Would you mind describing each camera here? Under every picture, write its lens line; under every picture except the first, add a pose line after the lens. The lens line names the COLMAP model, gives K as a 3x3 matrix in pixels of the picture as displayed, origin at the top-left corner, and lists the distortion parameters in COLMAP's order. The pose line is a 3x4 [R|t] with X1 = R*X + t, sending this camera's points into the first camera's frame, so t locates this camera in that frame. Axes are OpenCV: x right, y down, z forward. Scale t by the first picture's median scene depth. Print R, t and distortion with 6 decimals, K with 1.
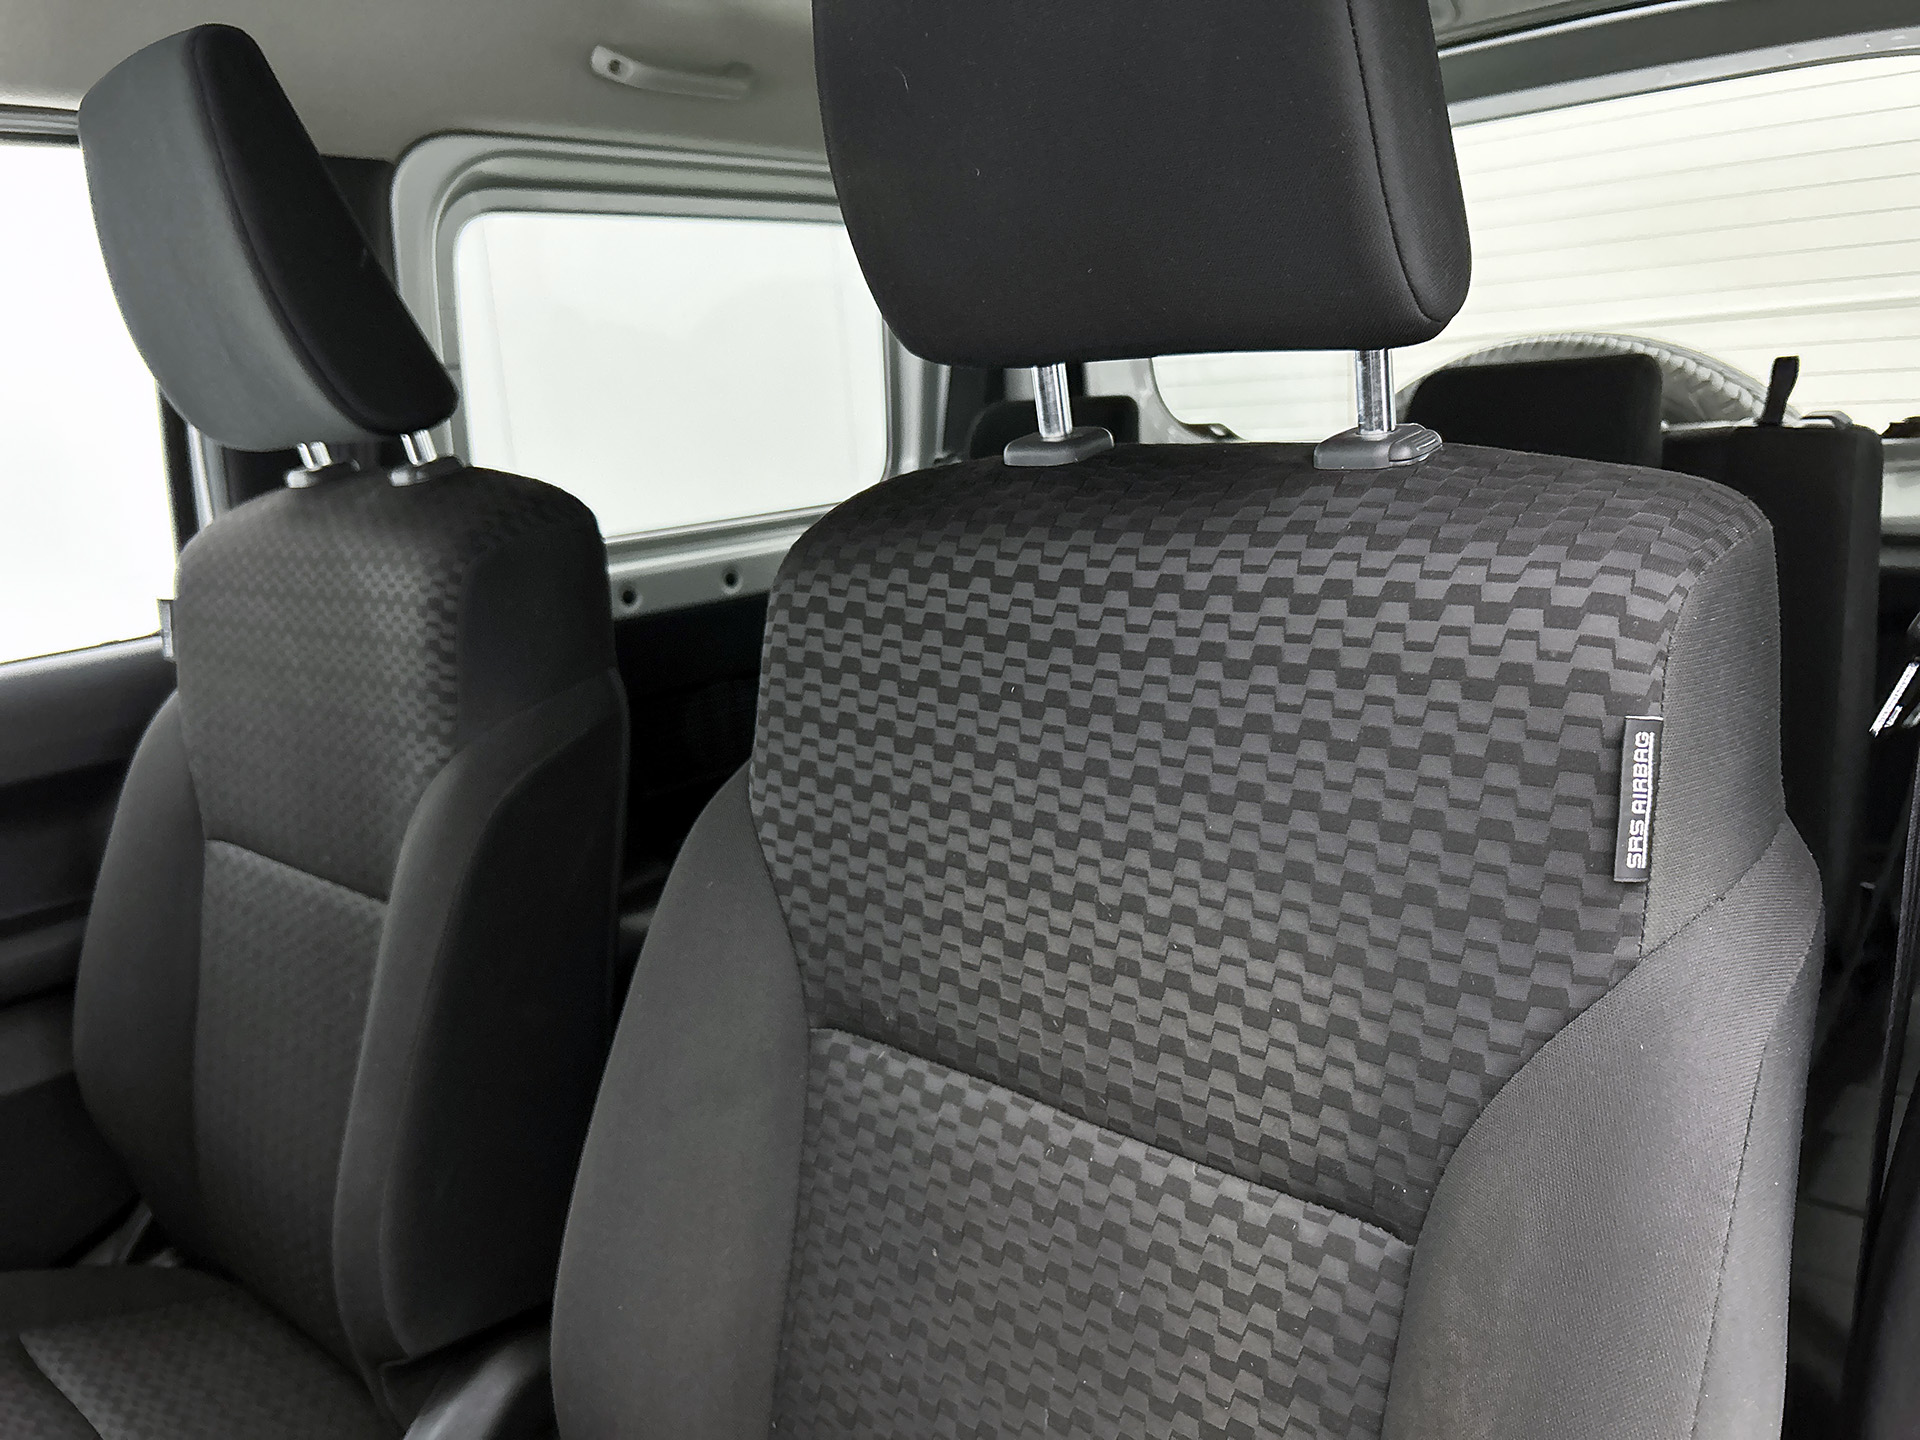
lens RADIAL K [[1484.2, 0, 984.2], [0, 1484.2, 716.5], [0, 0, 1]] dist [0.094818, -0.190771]
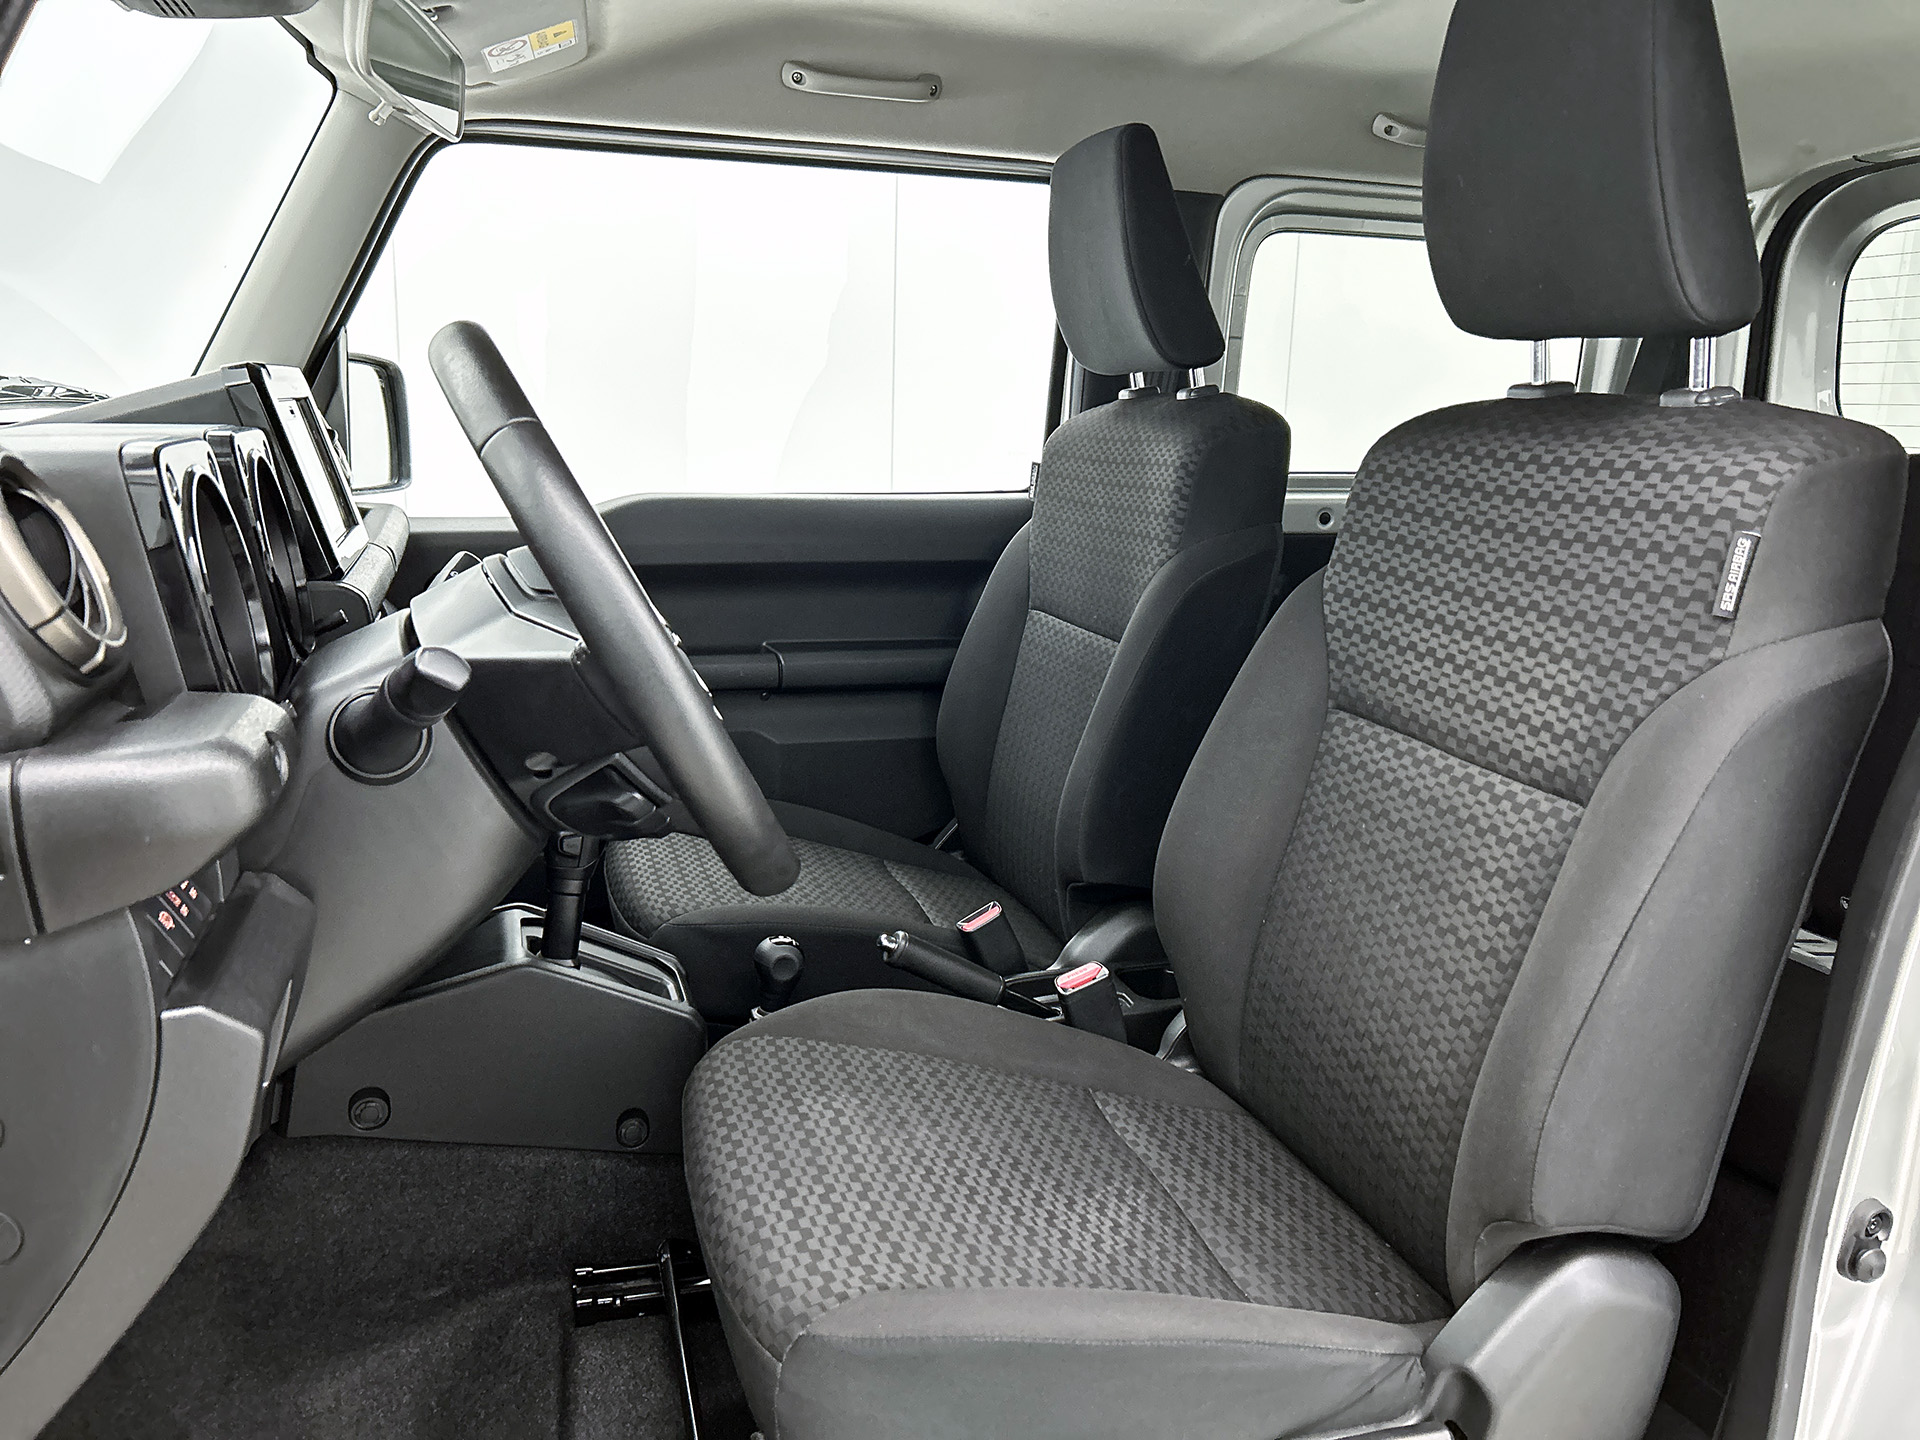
lens RADIAL K [[1484.2, 0, 984.2], [0, 1484.2, 716.5], [0, 0, 1]] dist [0.094818, -0.190771]
pose [[0.865704, 0.191854, -0.462329, 0.353045], [-0.193658, 0.980078, 0.044085, 0.223891], [0.461577, 0.051369, 0.885612, -0.757125]]
